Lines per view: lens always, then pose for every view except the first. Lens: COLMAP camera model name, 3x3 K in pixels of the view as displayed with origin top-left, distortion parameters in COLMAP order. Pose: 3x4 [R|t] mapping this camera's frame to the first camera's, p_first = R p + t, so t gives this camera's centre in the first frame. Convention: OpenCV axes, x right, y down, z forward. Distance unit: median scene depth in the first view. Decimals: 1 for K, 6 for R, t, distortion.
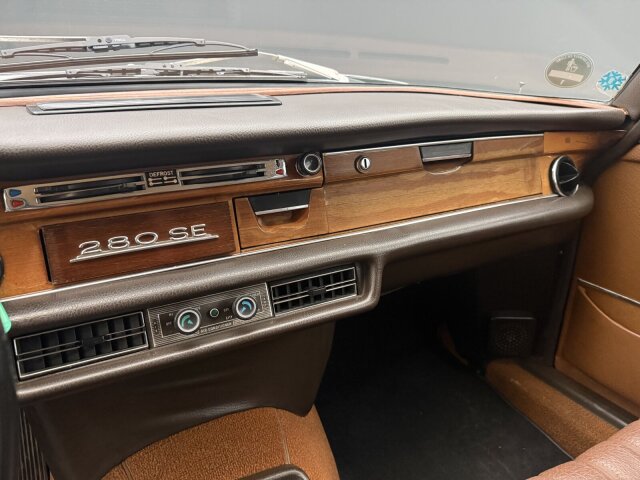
lens RADIAL K [[448.0, 0, 320.4], [0, 448.0, 243.0], [0, 0, 1]] dist [0.044845, -0.059365]
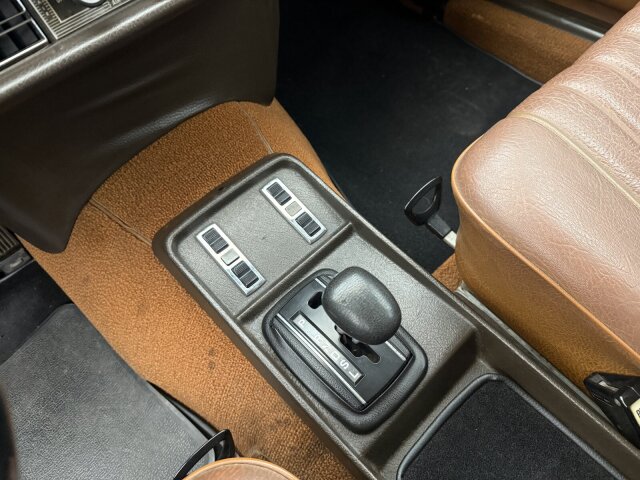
lens RADIAL K [[448.0, 0, 312.1], [0, 448.0, 241.7], [0, 0, 1]] dist [0.044845, -0.059365]
pose [[0.961407, -0.269399, 0.055855, -0.086519], [0.184914, 0.783030, 0.593861, 0.100861], [-0.203722, -0.560614, 0.802627, 0.148665]]
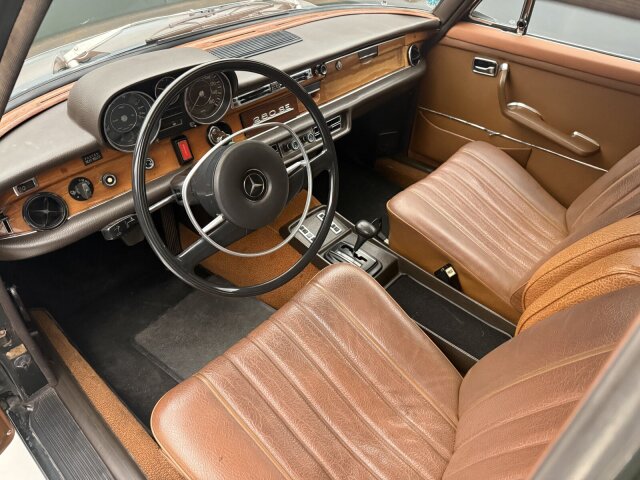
lens RADIAL K [[448.0, 0, 314.5], [0, 448.0, 237.3], [0, 0, 1]] dist [0.044845, -0.059365]
pose [[0.934637, -0.205764, 0.290025, -0.750422], [0.102674, 0.937001, 0.333896, -0.125098], [-0.340458, -0.282293, 0.896883, -1.062891]]
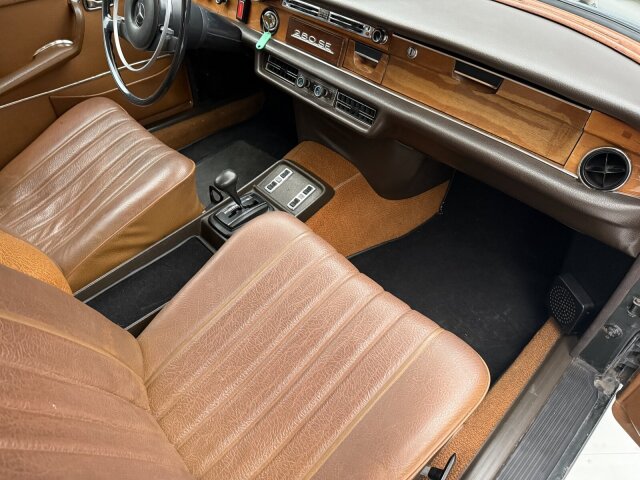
lens RADIAL K [[448.0, 0, 321.2], [0, 448.0, 239.2], [0, 0, 1]] dist [0.044845, -0.059365]
pose [[0.272059, 0.682276, -0.678589, 1.319838], [-0.356941, 0.726431, 0.587274, -0.451326], [0.893631, 0.082442, 0.441165, 0.110612]]
